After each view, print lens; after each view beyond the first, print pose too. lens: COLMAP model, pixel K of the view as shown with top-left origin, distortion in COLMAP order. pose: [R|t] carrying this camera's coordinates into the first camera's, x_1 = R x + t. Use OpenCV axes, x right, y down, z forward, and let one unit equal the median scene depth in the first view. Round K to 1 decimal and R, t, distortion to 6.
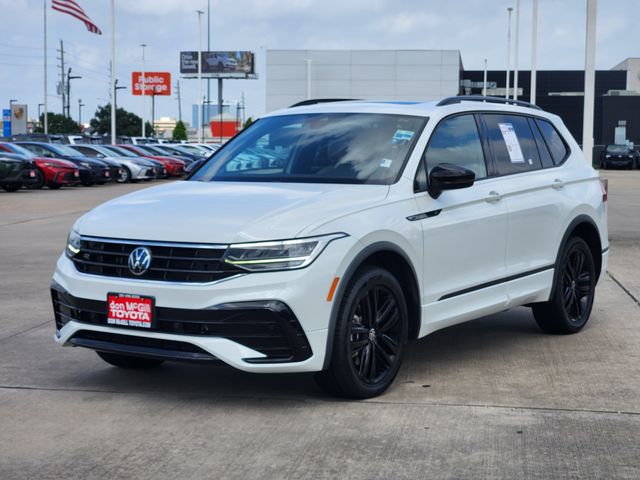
lens RADIAL K [[1137.6, 0, 320.0], [0, 1137.6, 240.0], [0, 0, 1]] dist [0.033458, 0.207630]
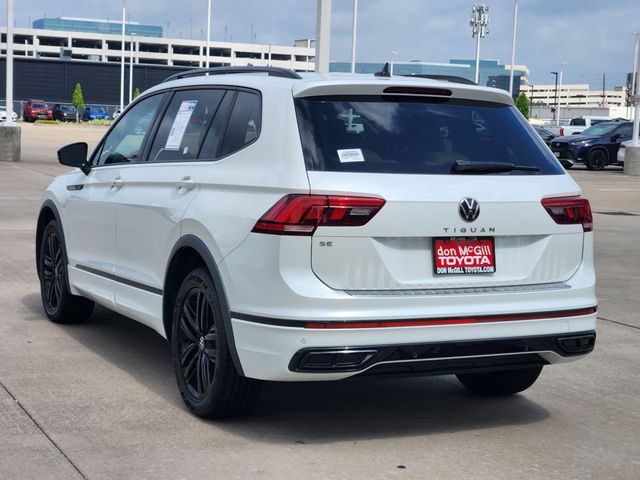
lens RADIAL K [[1137.6, 0, 320.0], [0, 1137.6, 240.0], [0, 0, 1]] dist [0.033458, 0.207630]
pose [[-0.483270, 0.065979, -0.872982, 1.034888], [-0.097516, 0.986894, 0.128571, -0.149437], [0.870023, 0.147264, -0.470503, 1.862964]]
